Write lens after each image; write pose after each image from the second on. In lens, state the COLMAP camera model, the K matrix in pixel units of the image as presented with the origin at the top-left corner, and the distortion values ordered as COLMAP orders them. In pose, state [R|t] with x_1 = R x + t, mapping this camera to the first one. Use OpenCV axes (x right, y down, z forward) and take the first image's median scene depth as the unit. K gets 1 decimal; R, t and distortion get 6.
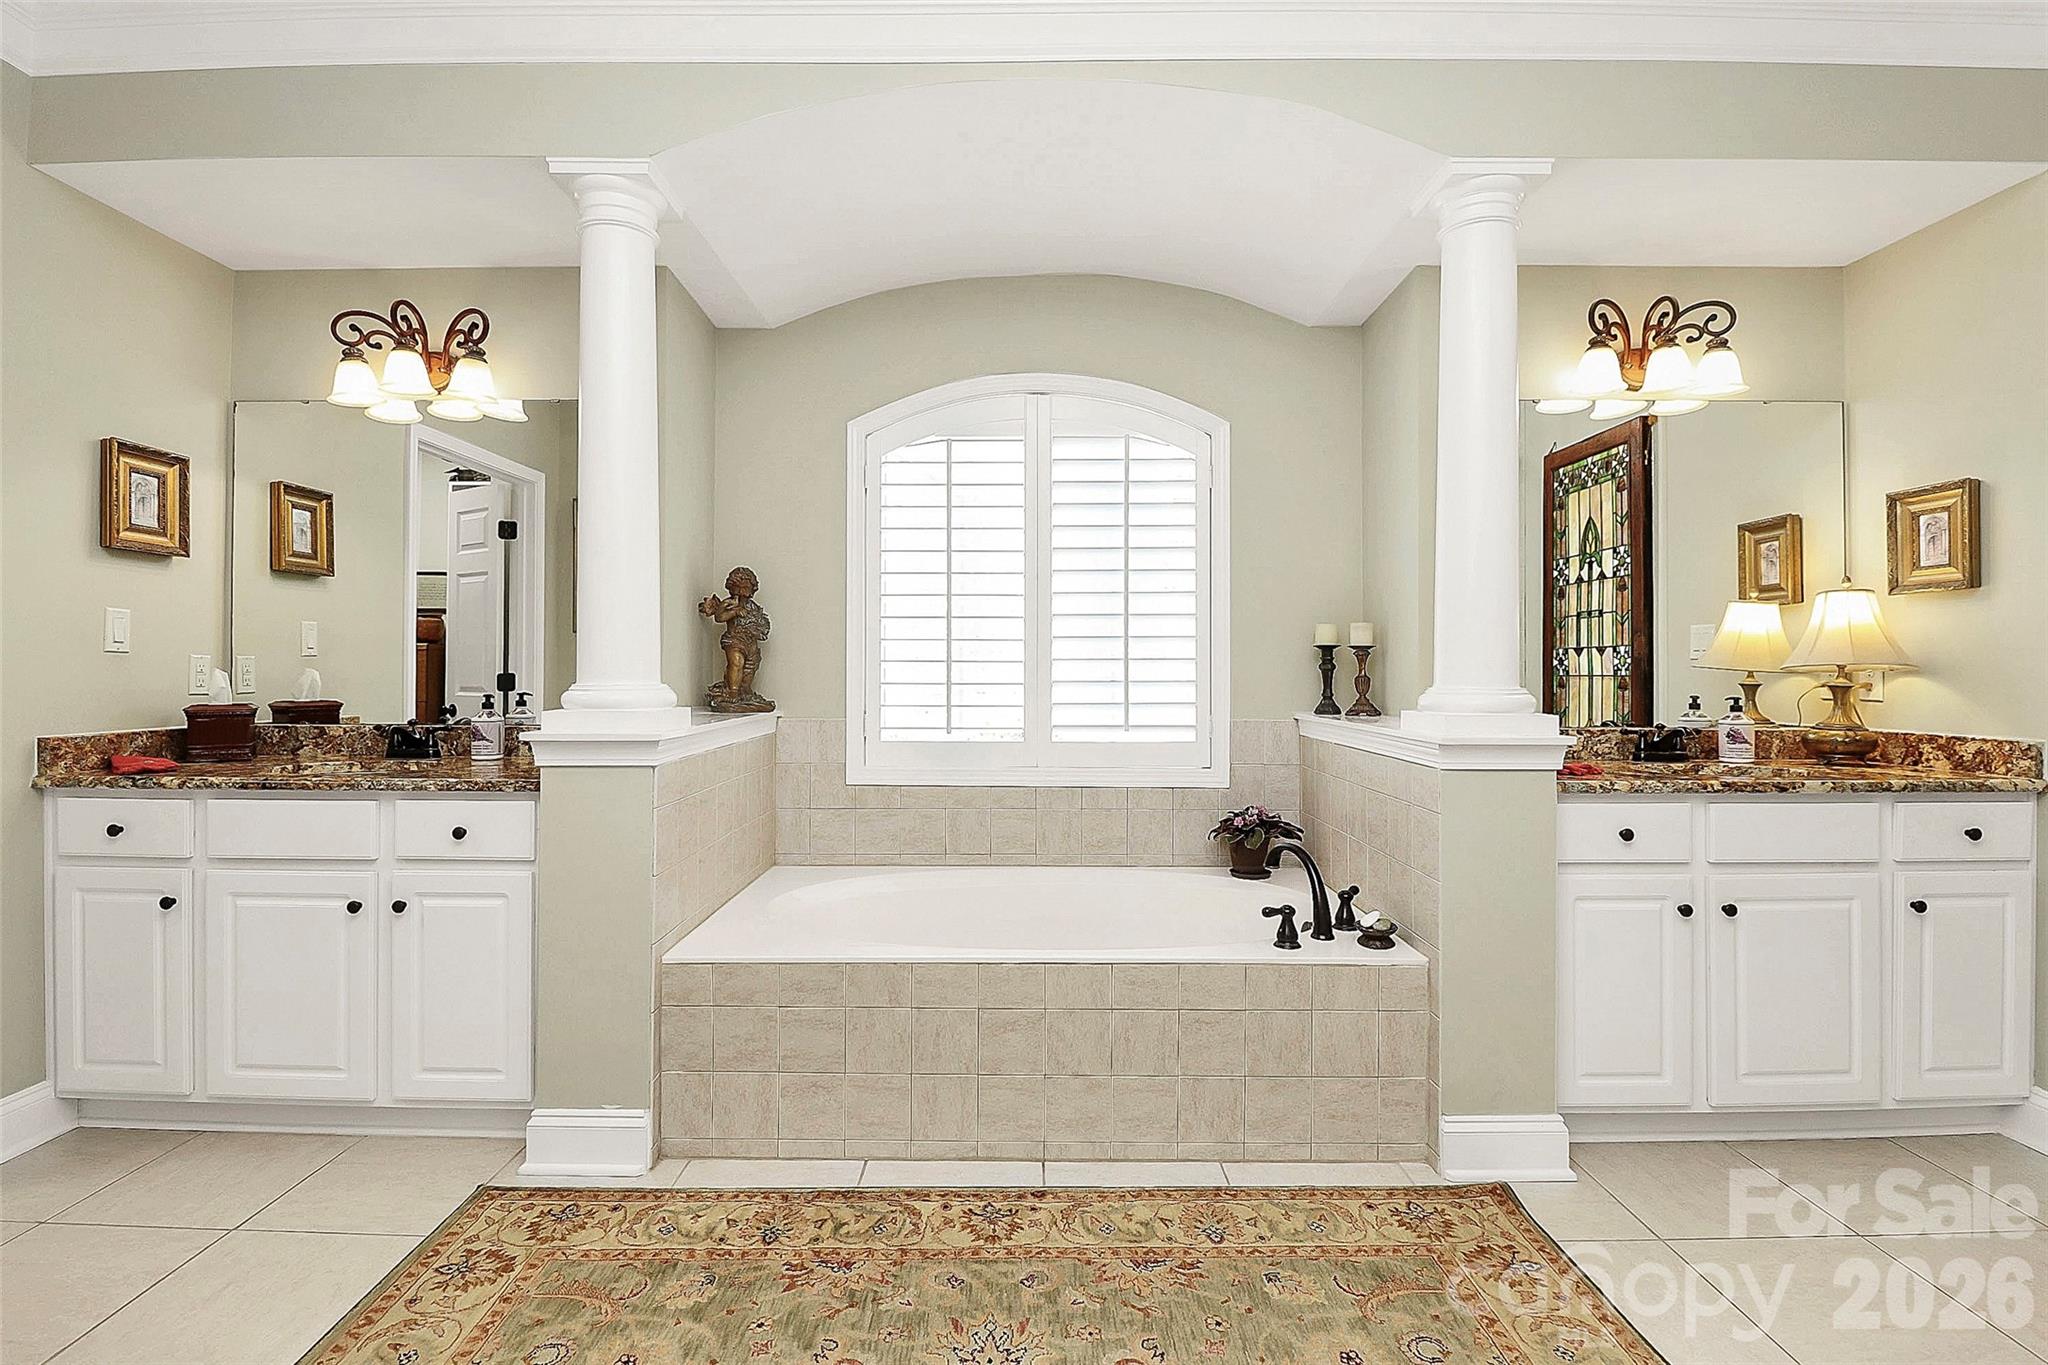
lens RADIAL K [[966.3, 0, 1017.4], [0, 966.3, 665.0], [0, 0, 1]] dist [0.001125, -0.011264]
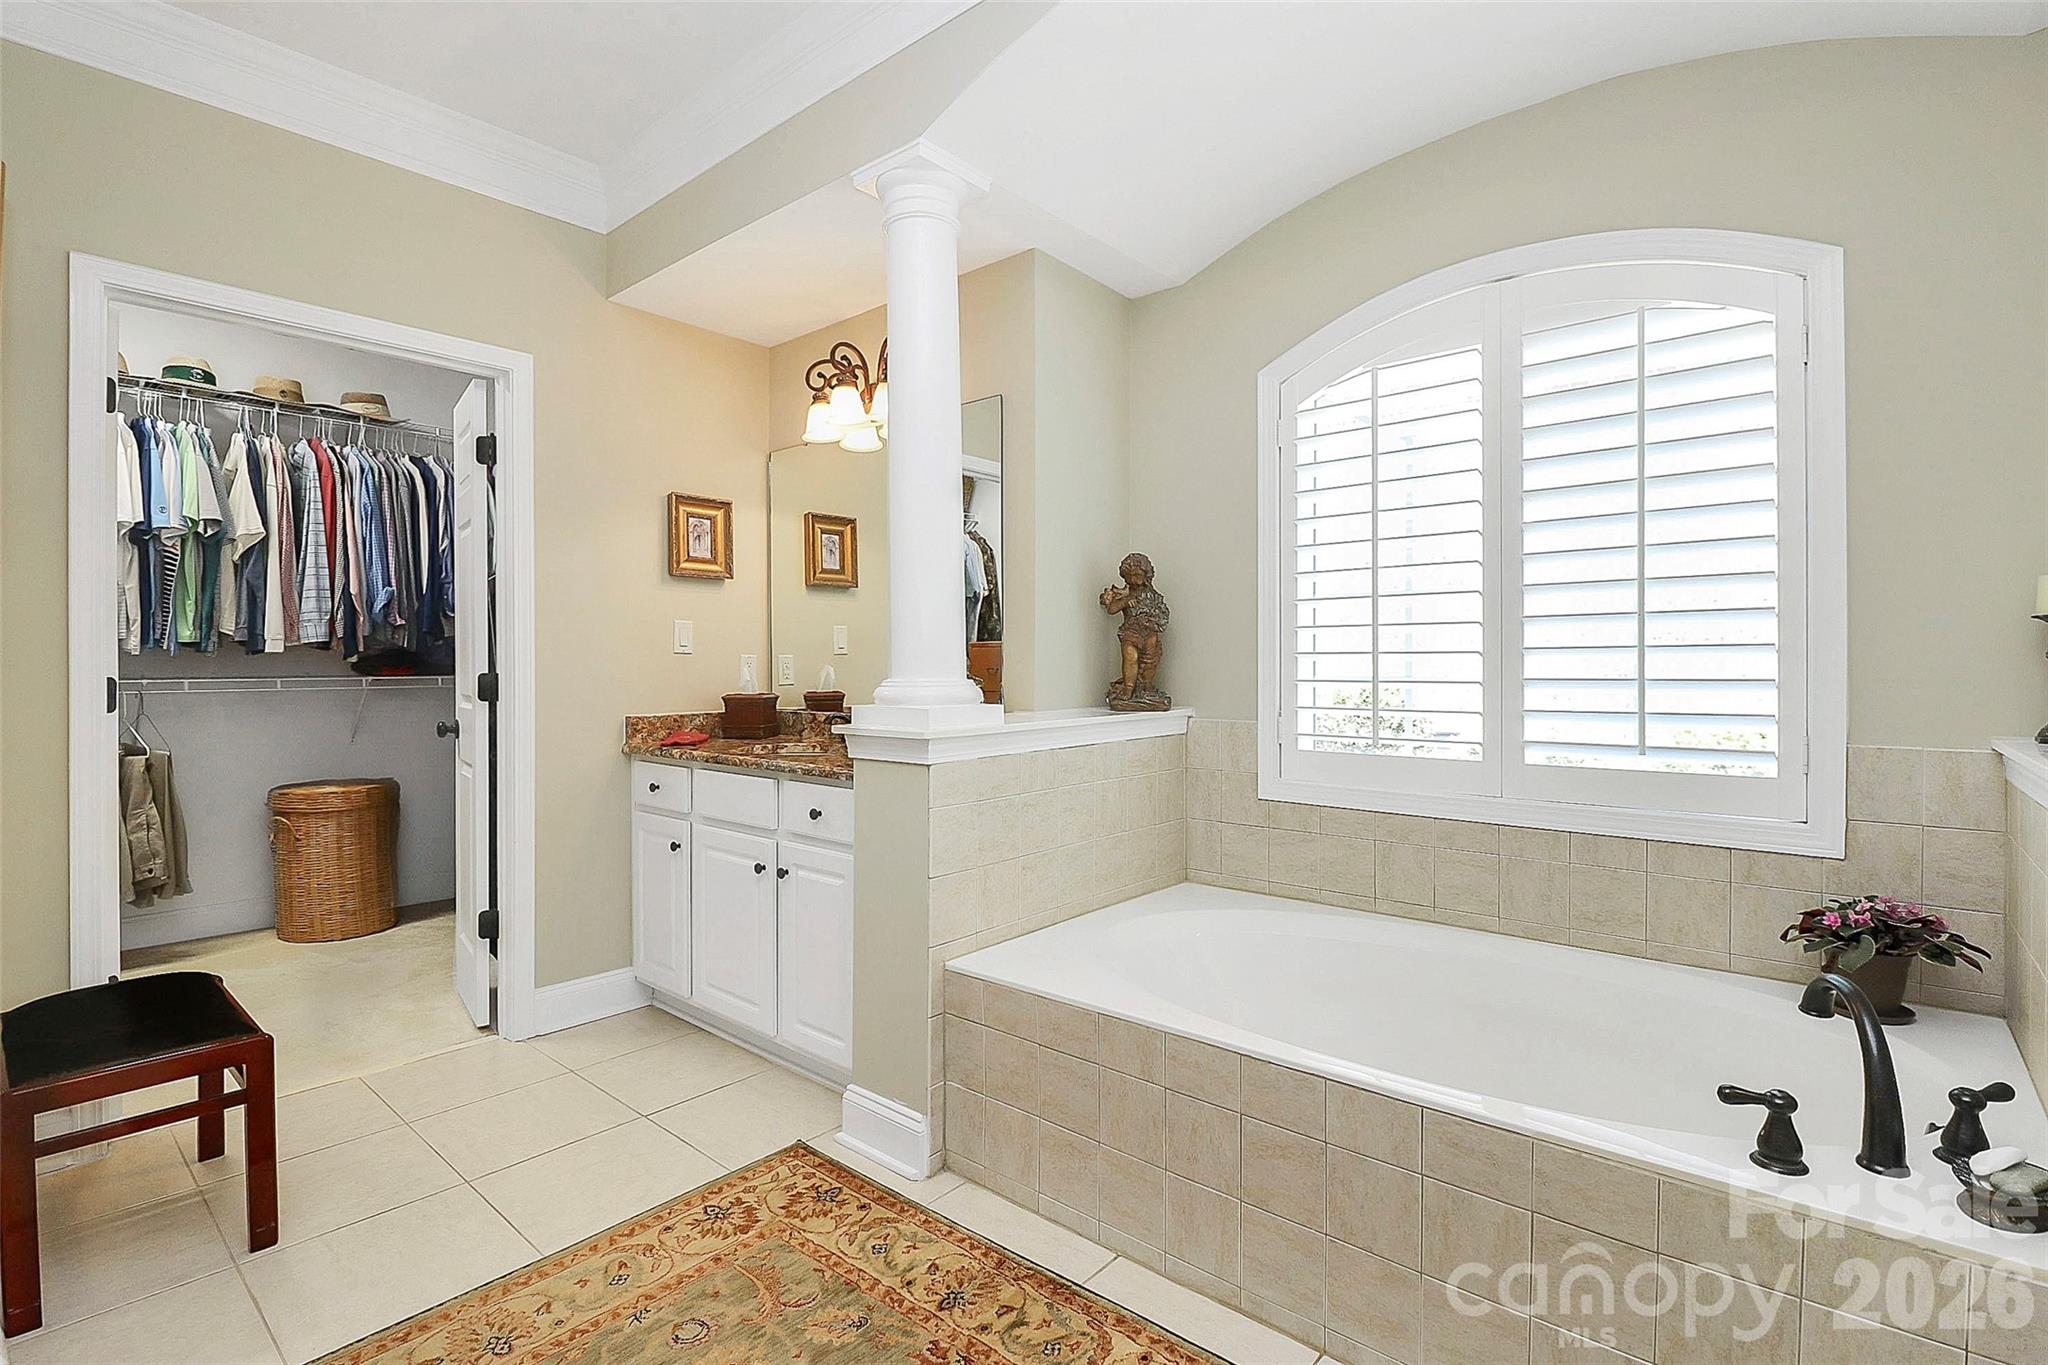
lens RADIAL K [[966.3, 0, 1017.4], [0, 966.3, 665.0], [0, 0, 1]] dist [0.001125, -0.011264]
pose [[0.757982, -0.002706, -0.652270, 0.266221], [0.008347, 0.999950, 0.005551, -0.000834], [0.652222, -0.009652, 0.757967, 0.263104]]
